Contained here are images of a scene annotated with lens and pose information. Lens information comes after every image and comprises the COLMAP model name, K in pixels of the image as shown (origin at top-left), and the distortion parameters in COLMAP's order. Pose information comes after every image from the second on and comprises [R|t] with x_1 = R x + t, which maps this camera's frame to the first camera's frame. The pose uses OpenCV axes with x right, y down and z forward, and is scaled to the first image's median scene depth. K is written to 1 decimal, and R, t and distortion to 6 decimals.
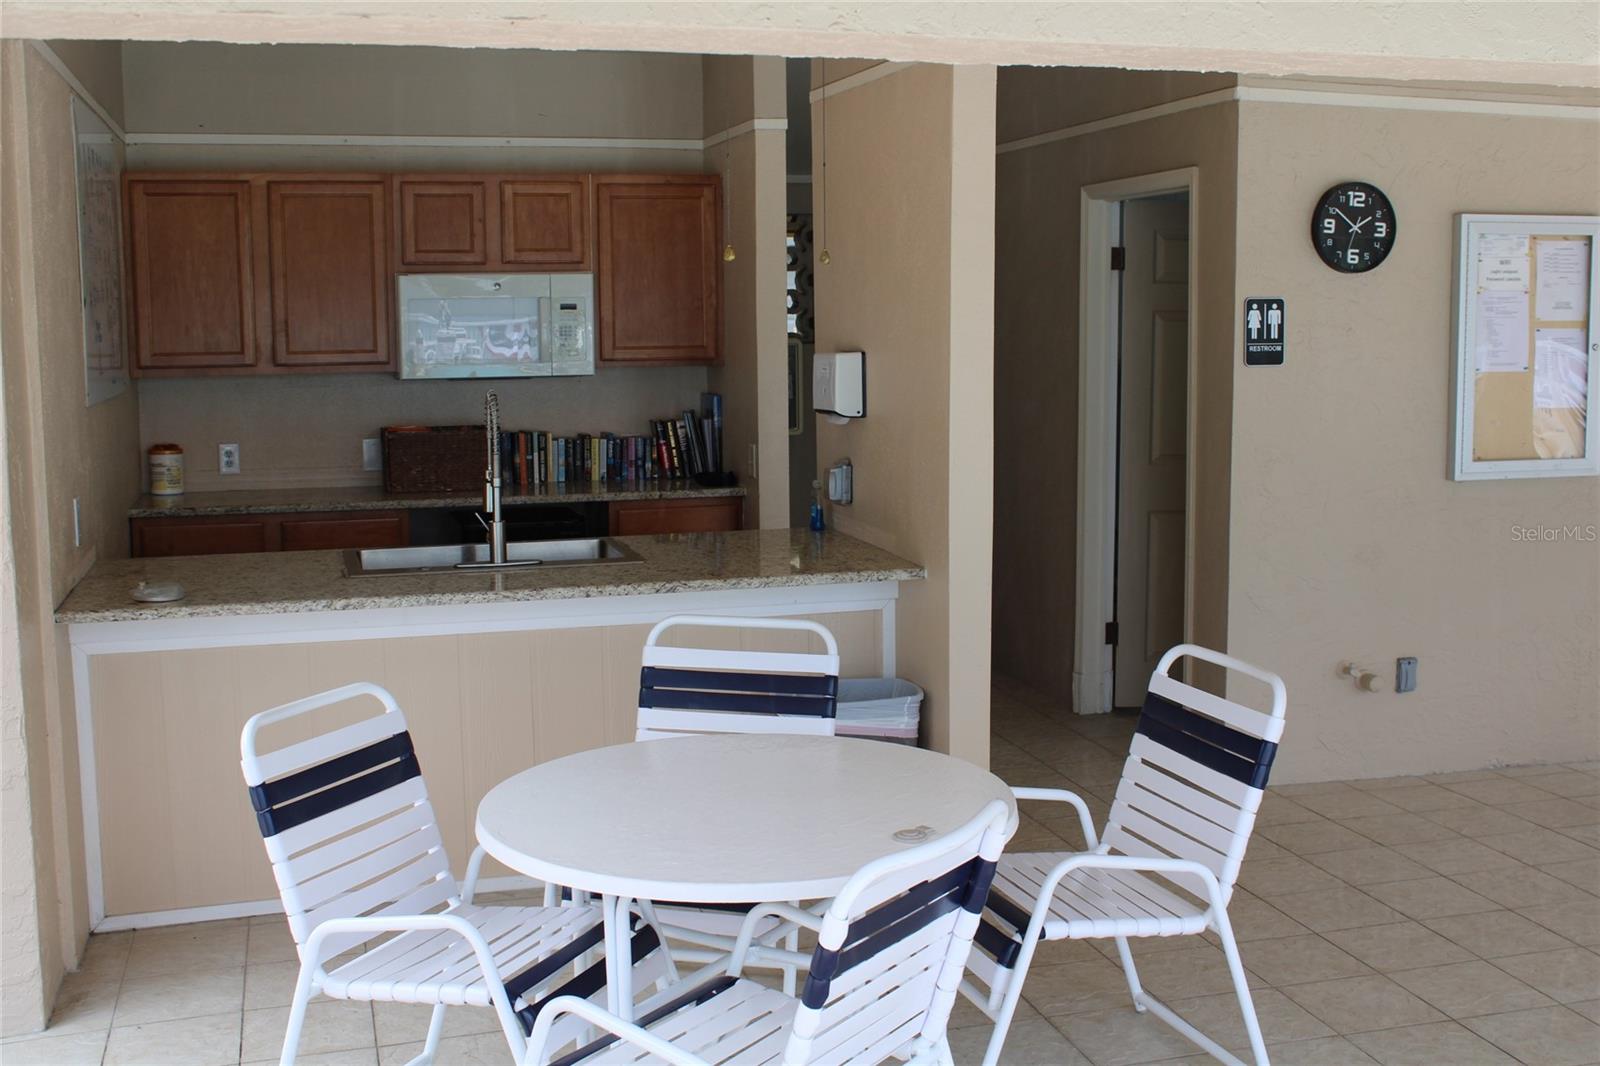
lens RADIAL K [[1817.6, 0, 800.0], [0, 1817.6, 533.0], [0, 0, 1]] dist [-0.121451, 0.184393]
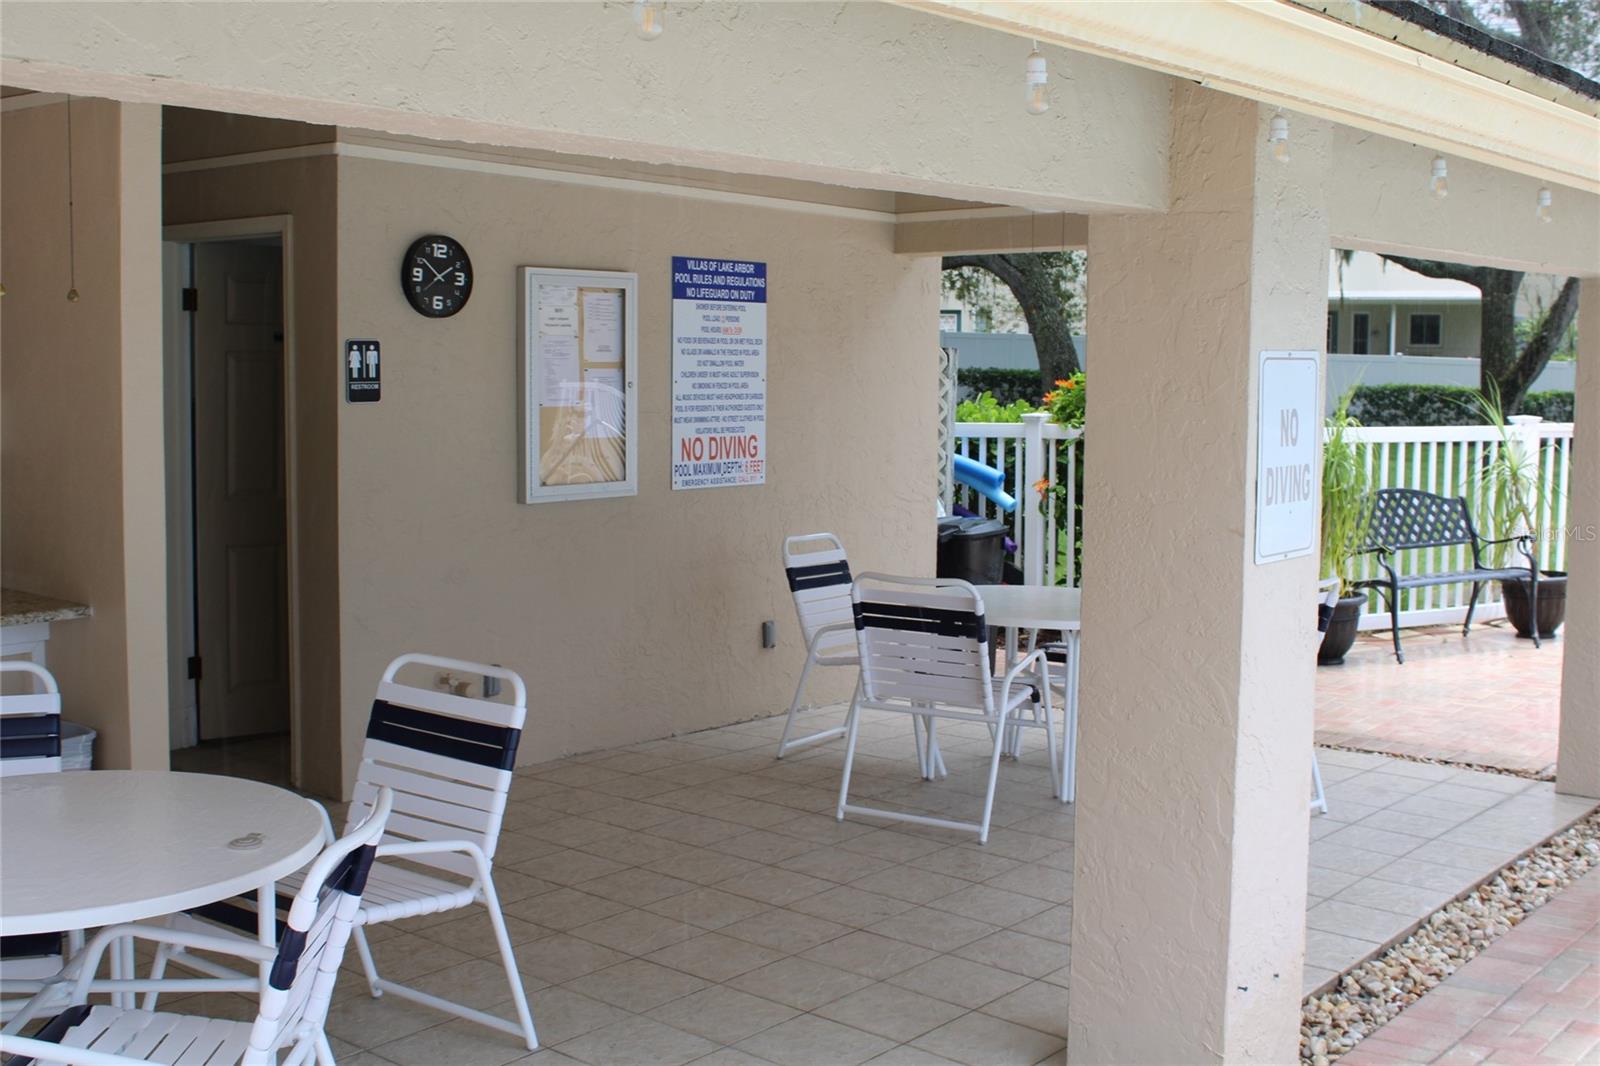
lens RADIAL K [[1817.6, 0, 800.0], [0, 1817.6, 533.0], [0, 0, 1]] dist [-0.121451, 0.184393]
pose [[0.823153, -0.041012, 0.566336, -0.142127], [0.053837, 0.998532, -0.005942, 0.005257], [-0.565261, 0.035381, 0.824153, -0.031267]]
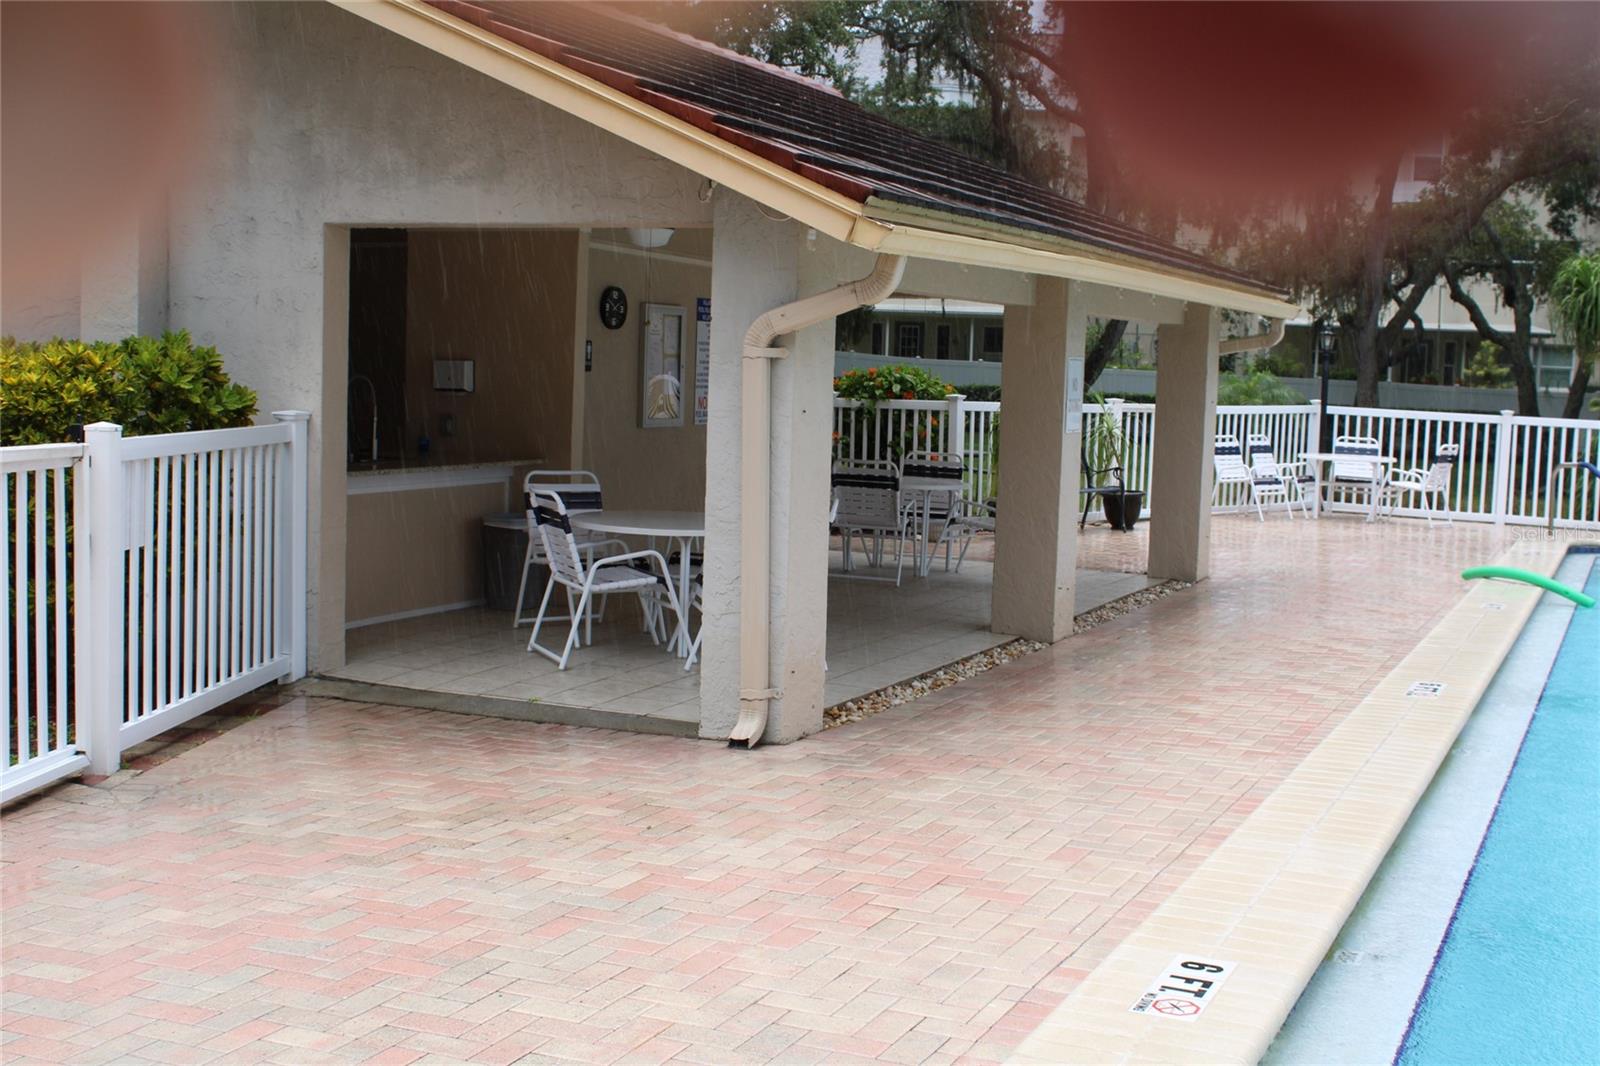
lens RADIAL K [[1817.6, 0, 800.0], [0, 1817.6, 533.0], [0, 0, 1]] dist [-0.121451, 0.184393]
pose [[0.661882, -0.041407, 0.748463, -1.172487], [0.054117, 0.998507, 0.007383, 0.093149], [-0.747652, 0.035618, 0.663135, -0.586099]]
